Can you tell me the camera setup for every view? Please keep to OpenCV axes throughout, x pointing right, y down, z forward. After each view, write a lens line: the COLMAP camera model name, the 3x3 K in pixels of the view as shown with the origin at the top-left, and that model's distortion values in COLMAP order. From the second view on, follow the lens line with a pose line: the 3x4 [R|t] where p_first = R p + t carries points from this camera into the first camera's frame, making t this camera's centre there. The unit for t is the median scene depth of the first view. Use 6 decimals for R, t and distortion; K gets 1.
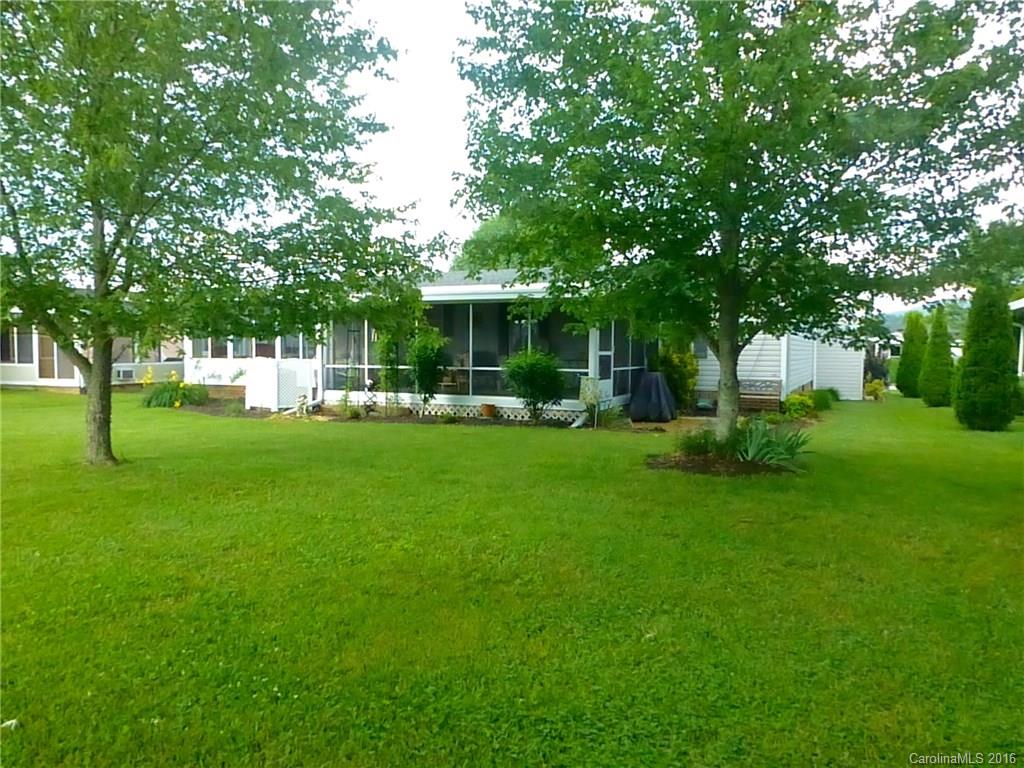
lens RADIAL K [[735.6, 0, 515.7], [0, 735.6, 387.4], [0, 0, 1]] dist [-0.026132, 0.001340]
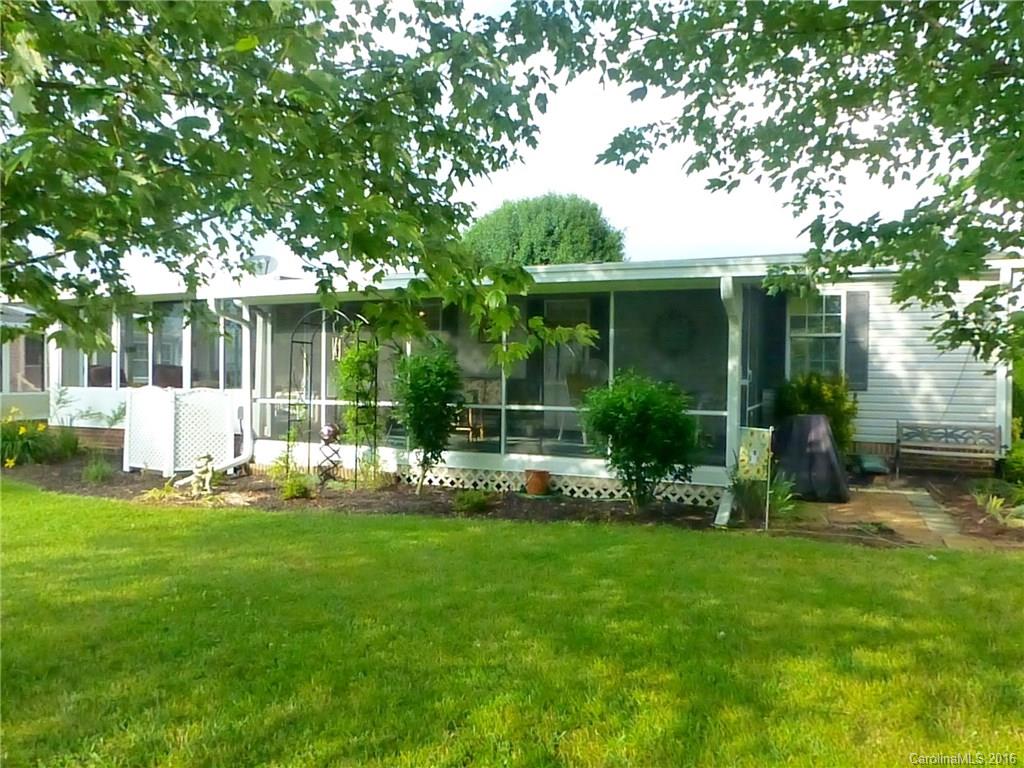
lens RADIAL K [[735.6, 0, 515.7], [0, 735.6, 387.4], [0, 0, 1]] dist [-0.026132, 0.001340]
pose [[0.999050, 0.003949, 0.043399, -0.072951], [-0.002105, 0.999097, -0.042443, -0.015890], [-0.043527, 0.042311, 0.998156, 0.398775]]
